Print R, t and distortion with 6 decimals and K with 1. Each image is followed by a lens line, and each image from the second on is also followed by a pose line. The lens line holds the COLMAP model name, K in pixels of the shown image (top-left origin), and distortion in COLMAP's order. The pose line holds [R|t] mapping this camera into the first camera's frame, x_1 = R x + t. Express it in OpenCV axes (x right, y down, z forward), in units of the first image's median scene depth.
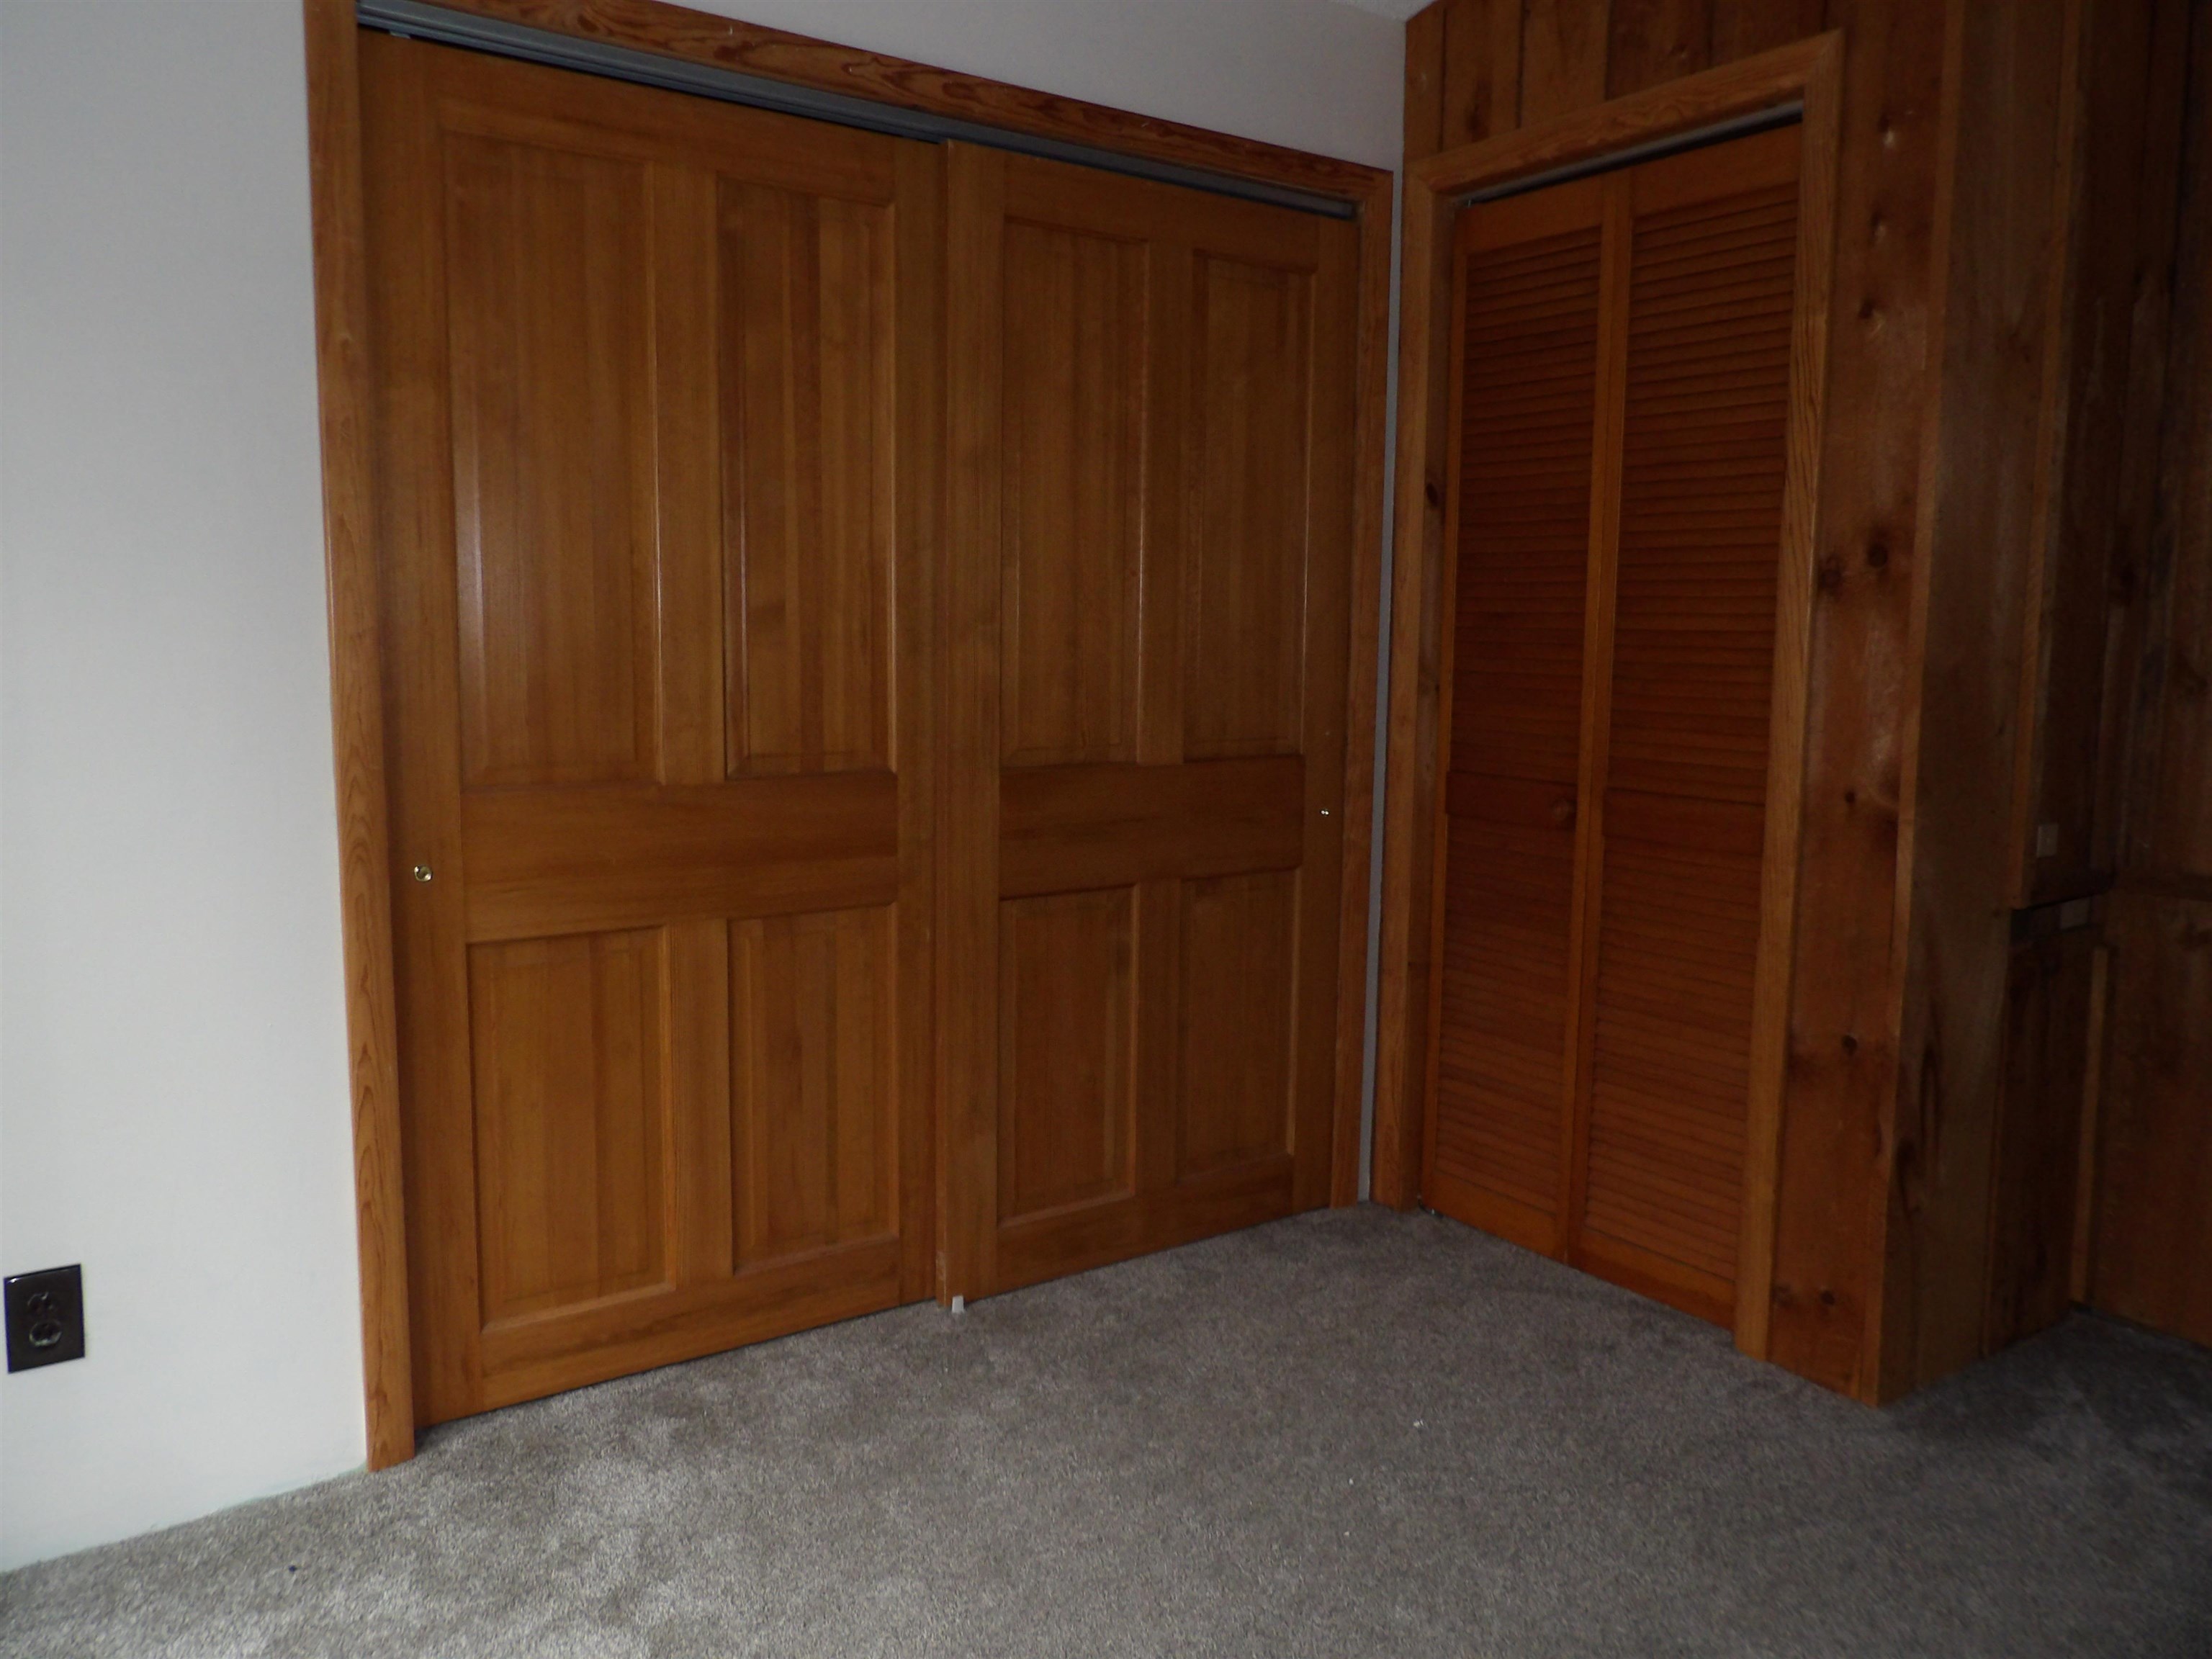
lens RADIAL K [[1572.4, 0, 1093.4], [0, 1572.4, 794.3], [0, 0, 1]] dist [-0.043654, 0.059929]
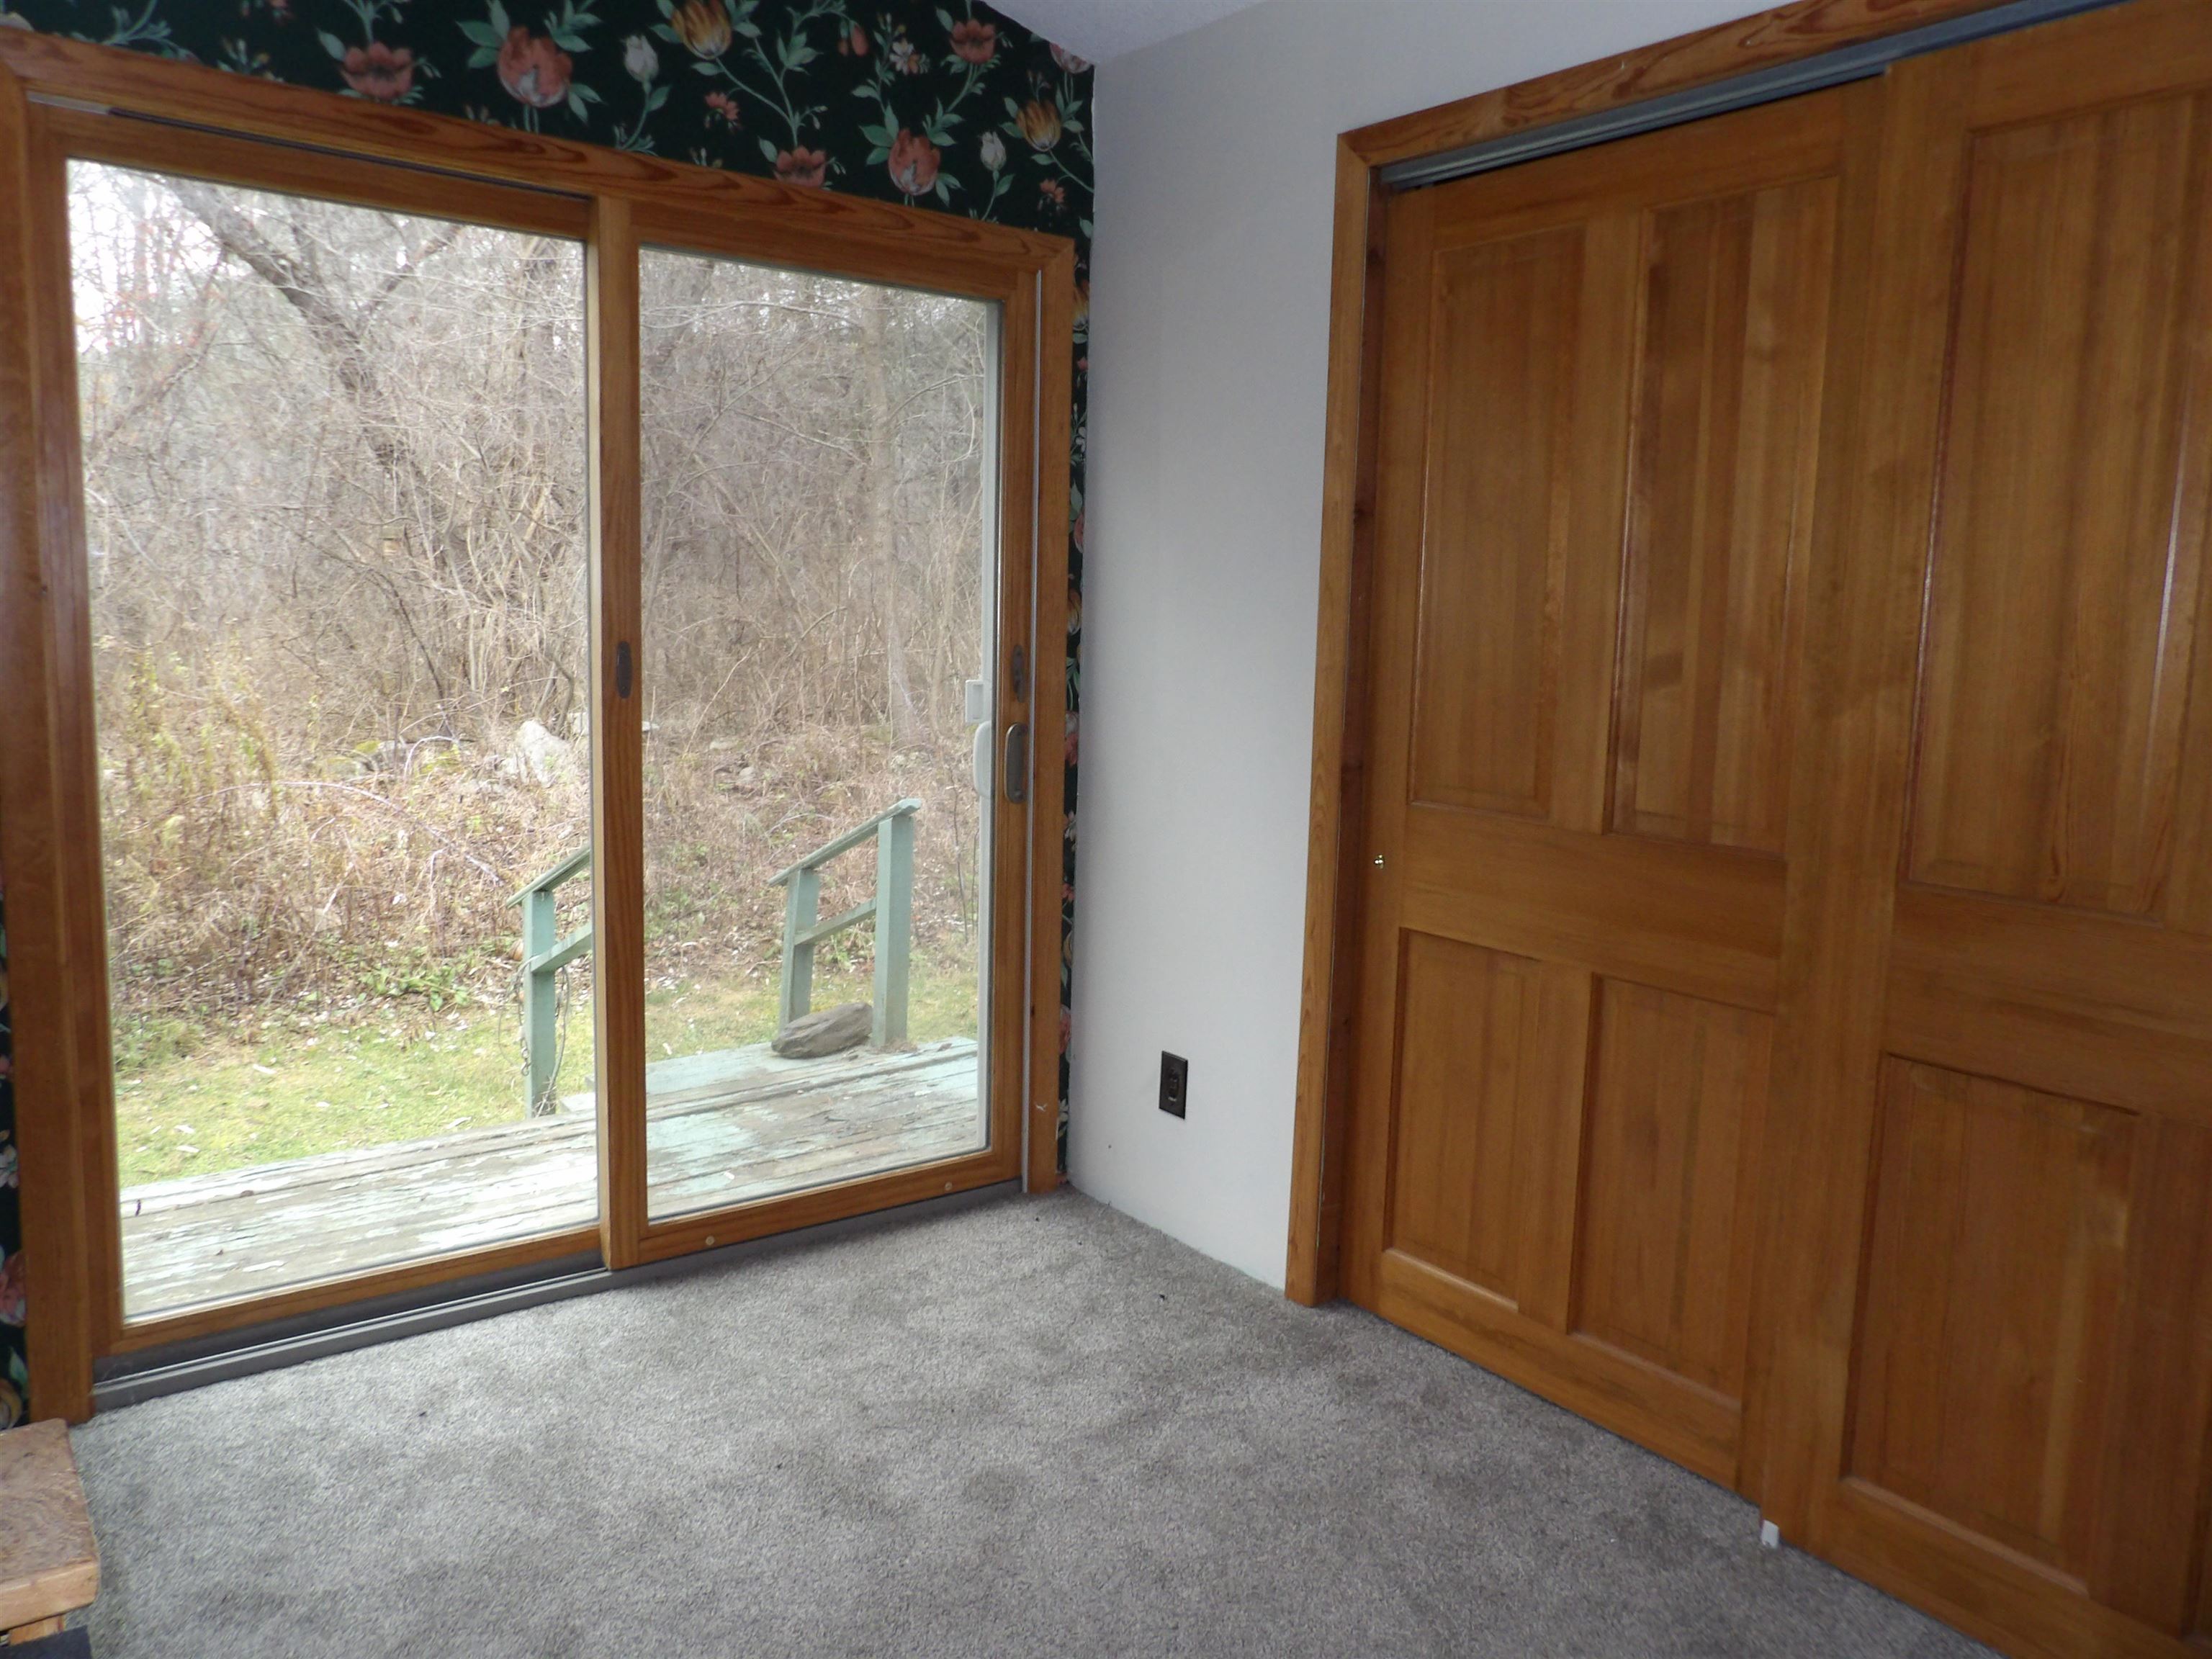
lens RADIAL K [[1542.8, 0, 1106.0], [0, 1542.8, 829.5], [0, 0, 1]] dist [-0.064913, 0.050745]
pose [[0.056750, 0.116595, -0.991557, 0.699981], [-0.150316, 0.982834, 0.106966, -0.066049], [0.987008, 0.142977, 0.073302, 0.631537]]
